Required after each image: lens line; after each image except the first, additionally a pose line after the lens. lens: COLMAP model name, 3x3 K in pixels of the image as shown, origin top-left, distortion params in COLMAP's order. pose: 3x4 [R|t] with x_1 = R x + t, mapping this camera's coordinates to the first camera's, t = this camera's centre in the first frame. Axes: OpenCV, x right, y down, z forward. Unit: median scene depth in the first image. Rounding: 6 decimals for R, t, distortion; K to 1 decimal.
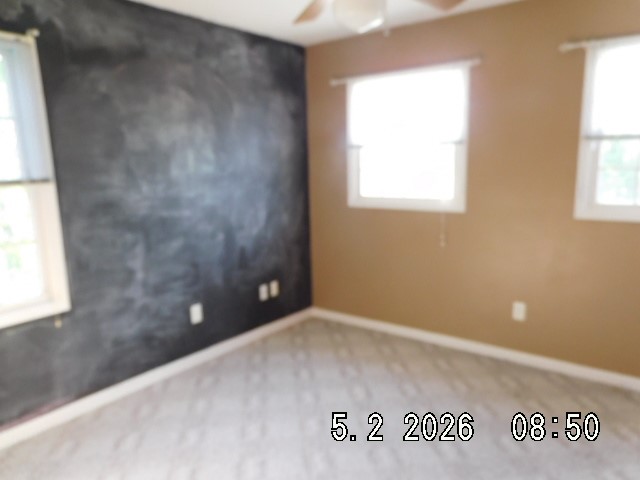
lens RADIAL K [[468.6, 0, 328.0], [0, 468.6, 241.1], [0, 0, 1]] dist [-0.033115, 0.002557]
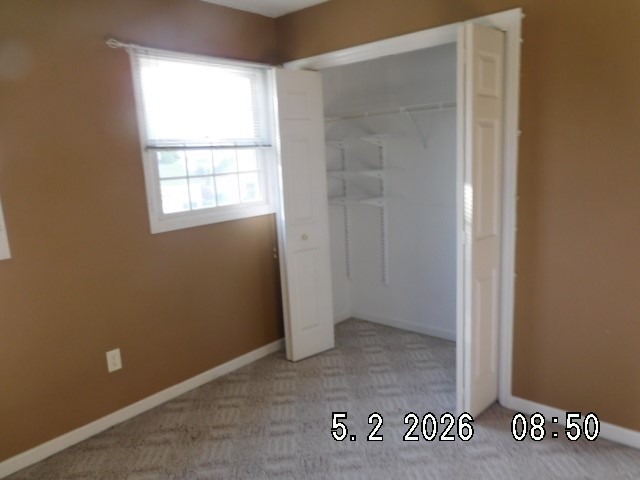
lens RADIAL K [[468.6, 0, 328.0], [0, 468.6, 241.1], [0, 0, 1]] dist [-0.033115, 0.002557]
pose [[0.078307, -0.178967, 0.980734, -0.370362], [0.226220, 0.961282, 0.157355, -0.108891], [-0.970924, 0.209539, 0.115762, 0.572838]]
